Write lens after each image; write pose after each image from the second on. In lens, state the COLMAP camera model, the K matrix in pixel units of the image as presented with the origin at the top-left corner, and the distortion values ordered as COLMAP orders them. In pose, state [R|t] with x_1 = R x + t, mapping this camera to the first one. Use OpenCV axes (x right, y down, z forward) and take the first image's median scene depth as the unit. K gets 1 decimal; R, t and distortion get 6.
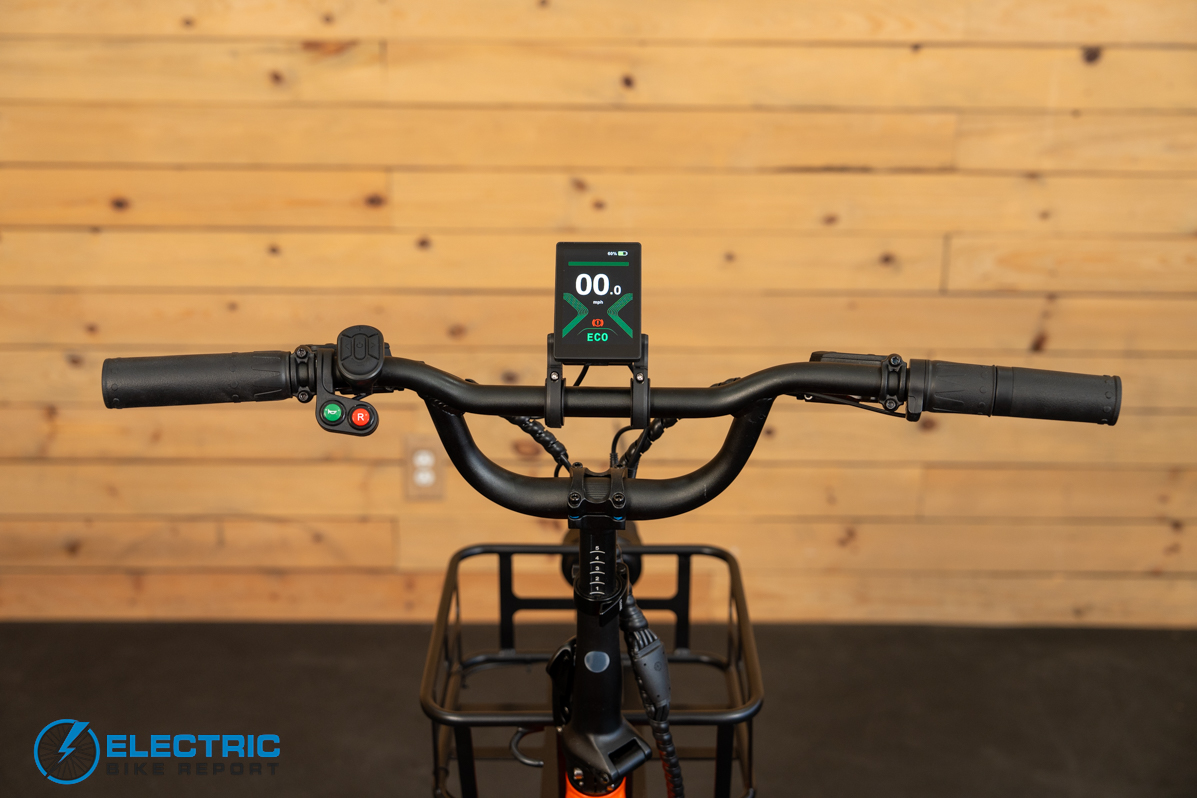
lens RADIAL K [[1519.7, 0, 597.4], [0, 1519.7, 396.6], [0, 0, 1]] dist [0.057238, 0.000000]
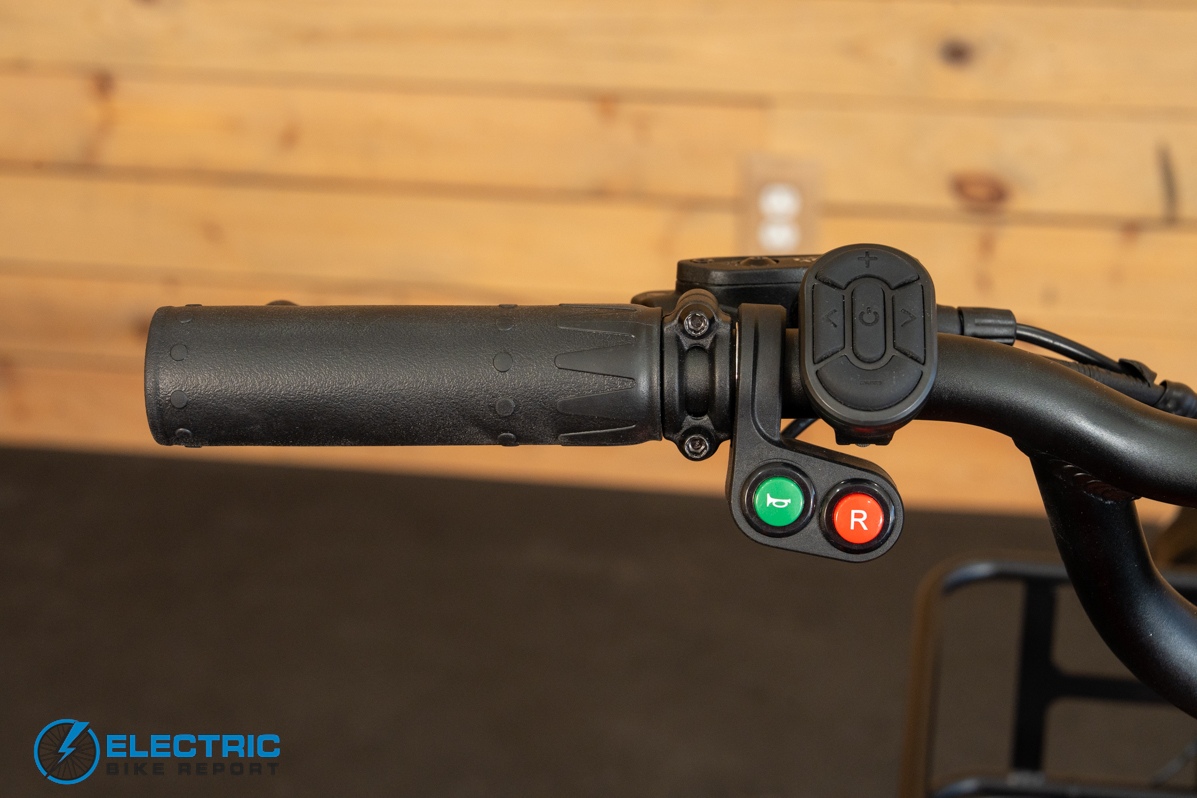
lens RADIAL K [[2354.8, 0, 600.6], [0, 2354.8, 399.7], [0, 0, 1]] dist [0.107473, 0.000000]
pose [[0.987802, 0.060976, -0.143278, -0.137001], [-0.032991, 0.981205, 0.190129, -0.112468], [0.152178, -0.183083, 0.971248, 0.468637]]
